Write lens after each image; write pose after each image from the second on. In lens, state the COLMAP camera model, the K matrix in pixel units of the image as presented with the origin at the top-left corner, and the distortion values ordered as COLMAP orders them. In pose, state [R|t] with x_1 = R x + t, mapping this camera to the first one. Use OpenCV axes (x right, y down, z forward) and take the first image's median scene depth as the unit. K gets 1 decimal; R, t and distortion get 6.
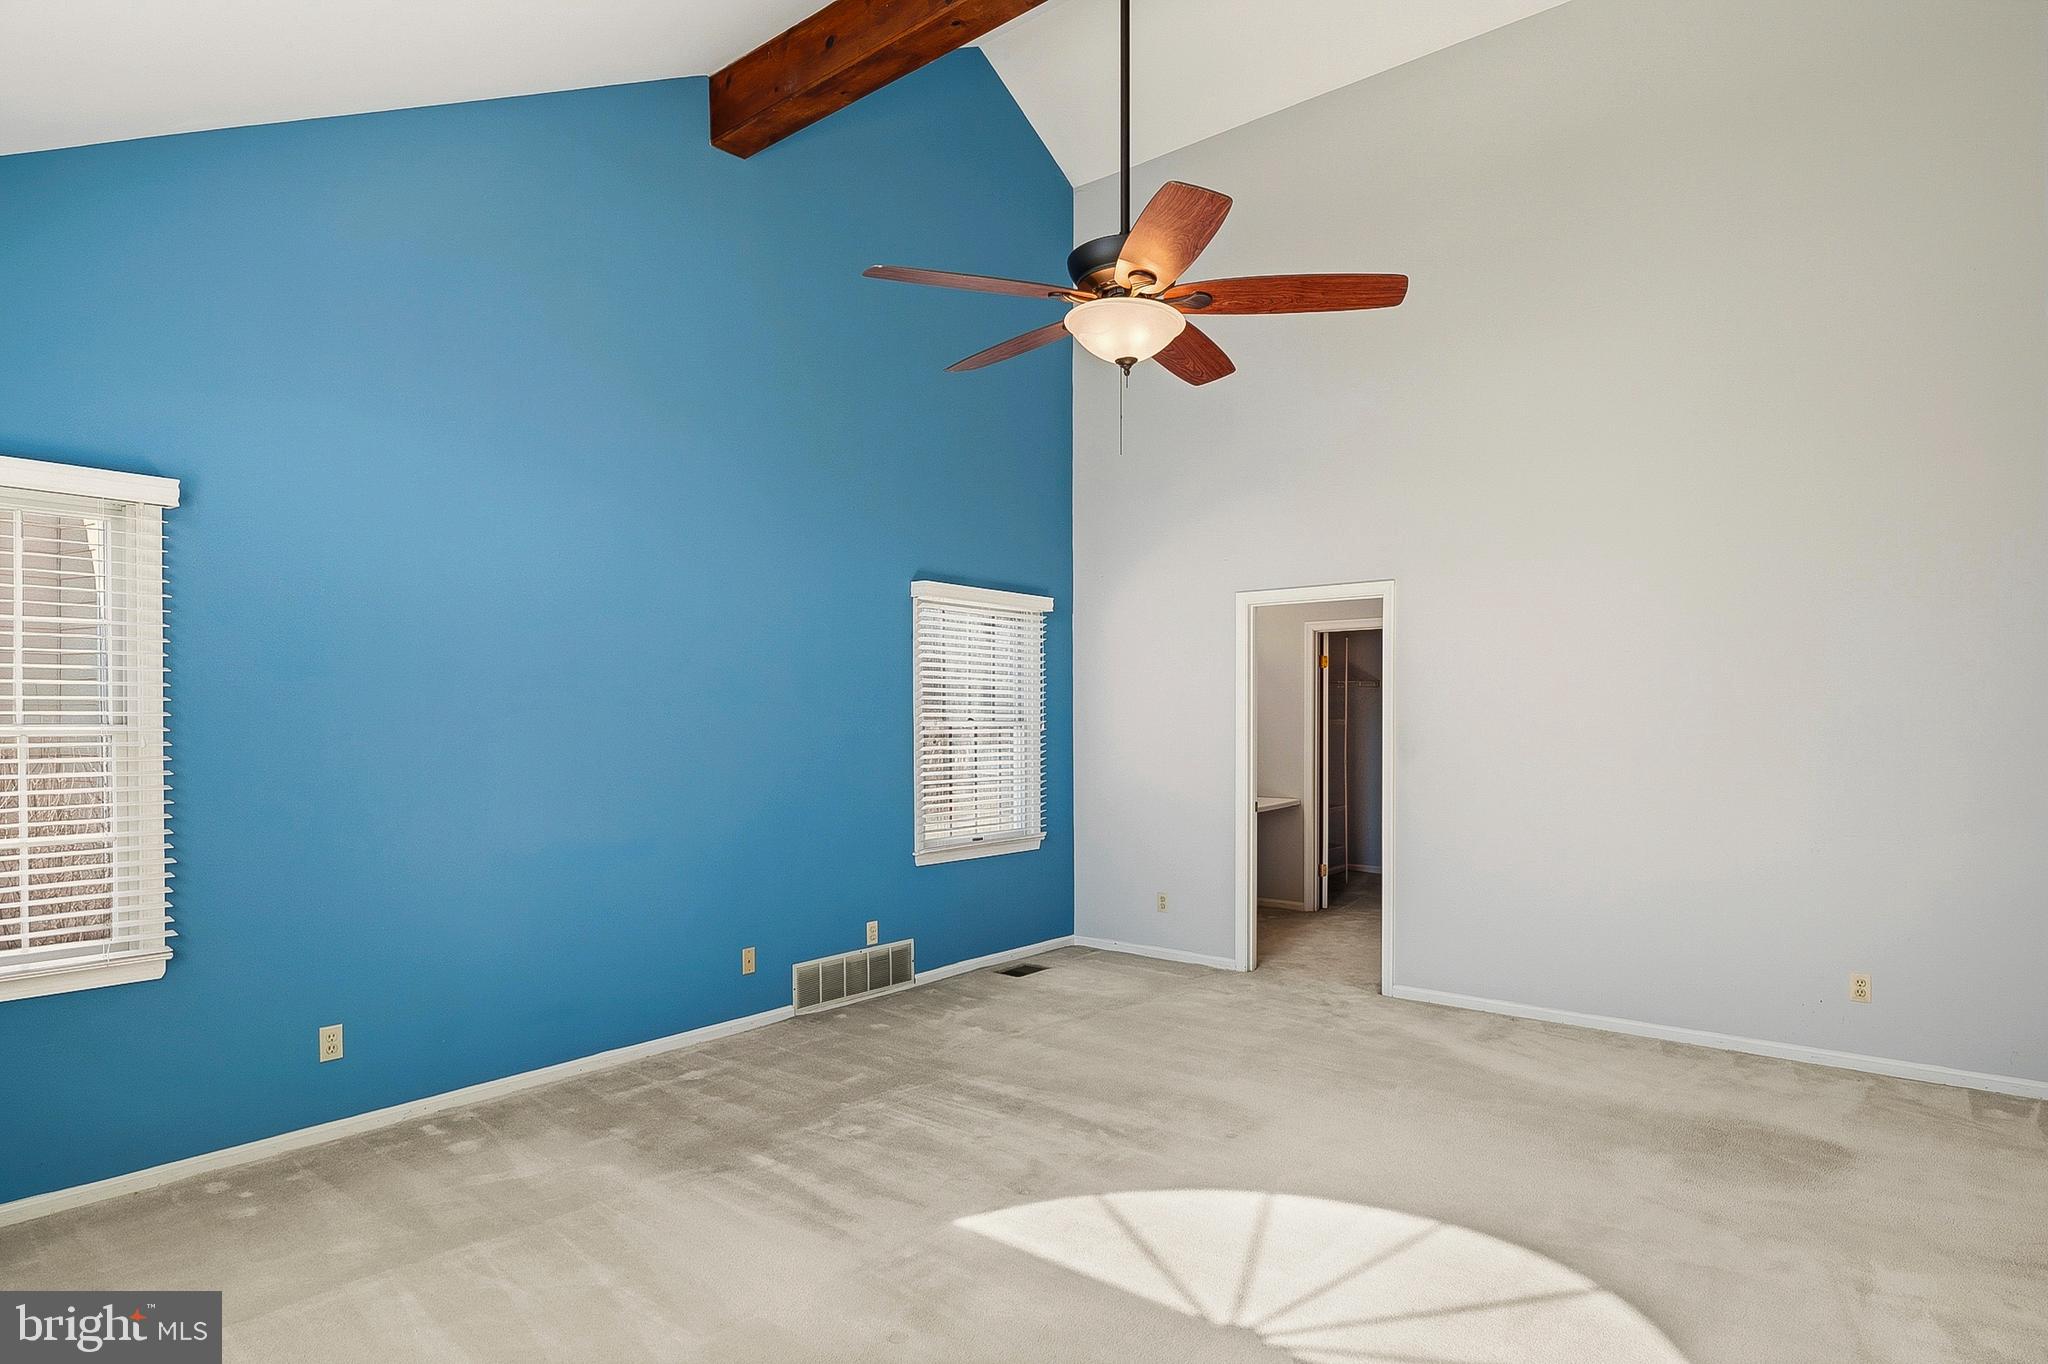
lens RADIAL K [[1112.1, 0, 1011.9], [0, 1112.1, 705.1], [0, 0, 1]] dist [-0.003836, -0.002716]
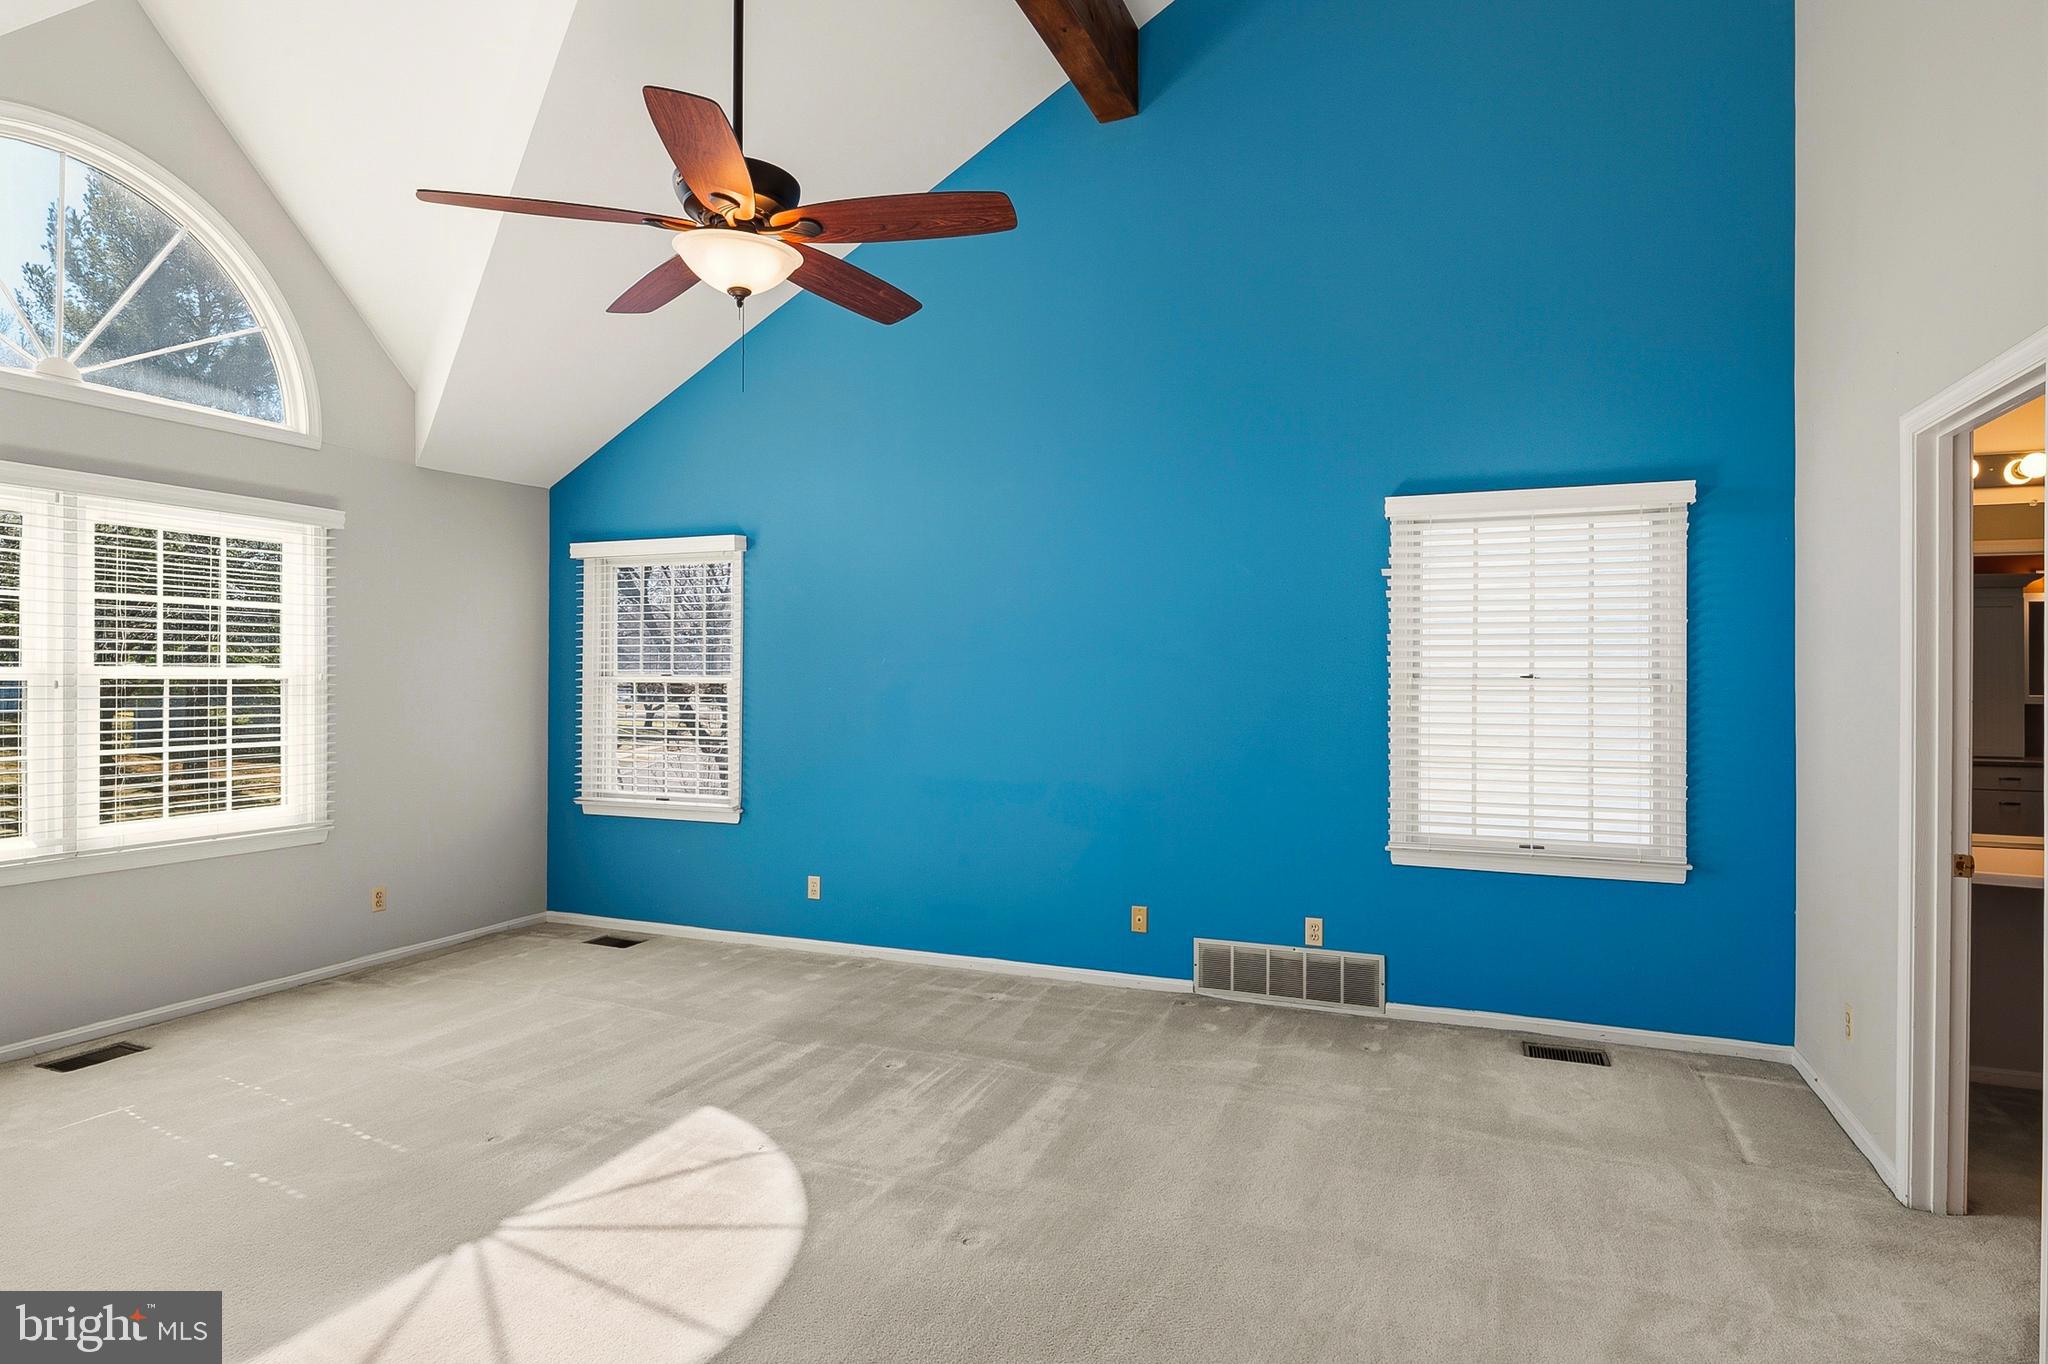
lens RADIAL K [[1112.1, 0, 1014.4], [0, 1112.1, 670.9], [0, 0, 1]] dist [-0.003836, -0.002716]
pose [[0.288888, -0.000826, -0.957363, 0.674299], [0.009805, 0.999950, 0.002096, 0.006283], [0.957313, -0.009993, 0.288882, 0.607862]]
